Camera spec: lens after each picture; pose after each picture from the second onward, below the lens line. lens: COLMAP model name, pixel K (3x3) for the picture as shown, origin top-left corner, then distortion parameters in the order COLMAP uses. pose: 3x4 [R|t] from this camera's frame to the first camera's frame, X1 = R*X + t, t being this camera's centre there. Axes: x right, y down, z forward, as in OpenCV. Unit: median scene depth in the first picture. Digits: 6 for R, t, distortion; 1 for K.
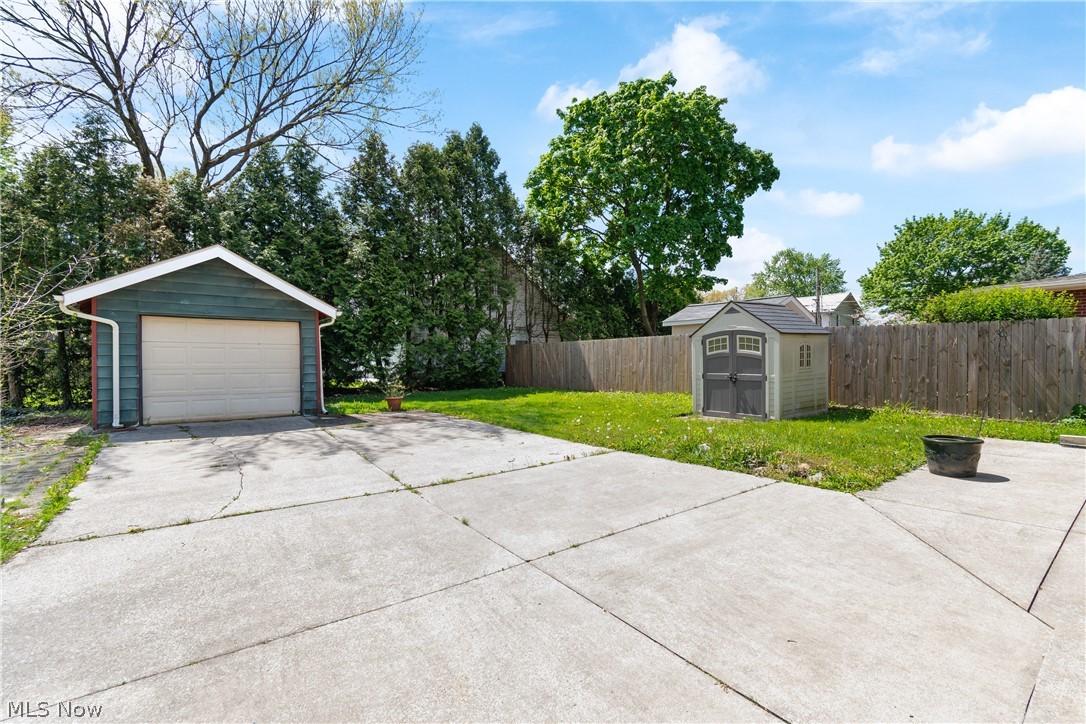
lens RADIAL K [[485.7, 0, 537.9], [0, 485.7, 360.5], [0, 0, 1]] dist [0.009730, -0.000915]
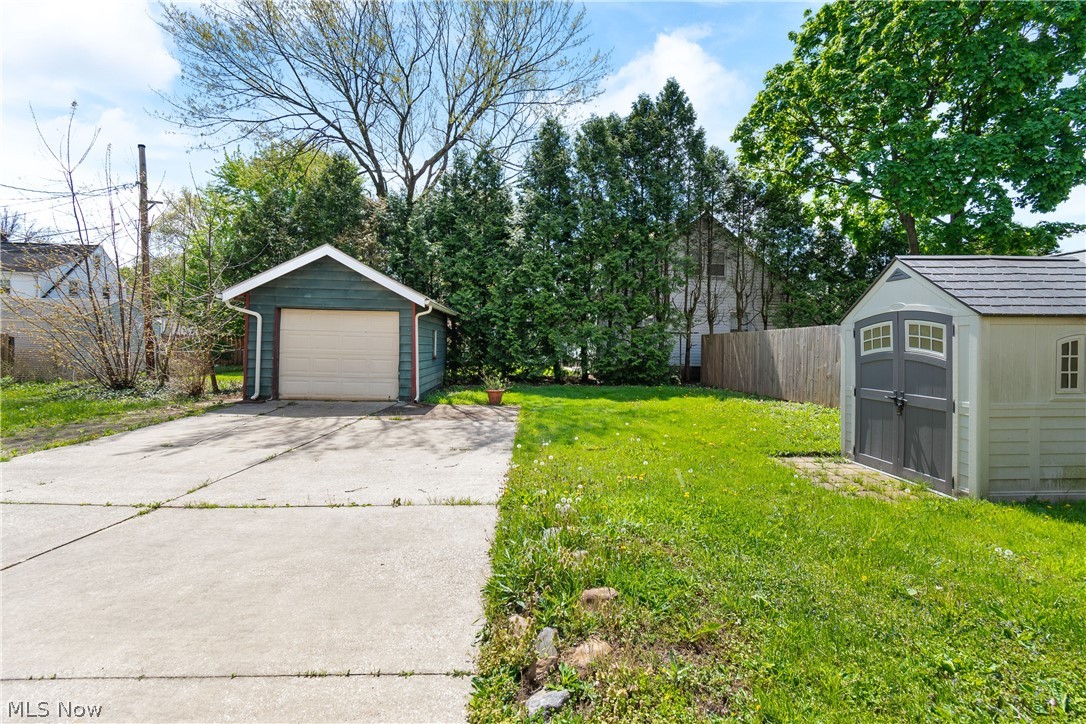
lens RADIAL K [[485.7, 0, 562.2], [0, 485.7, 341.7], [0, 0, 1]] dist [0.009730, -0.000915]
pose [[0.830621, 0.016328, -0.556599, 0.379066], [-0.024563, 0.999671, -0.007330, -0.015171], [0.556296, 0.019760, 0.830749, 0.332704]]
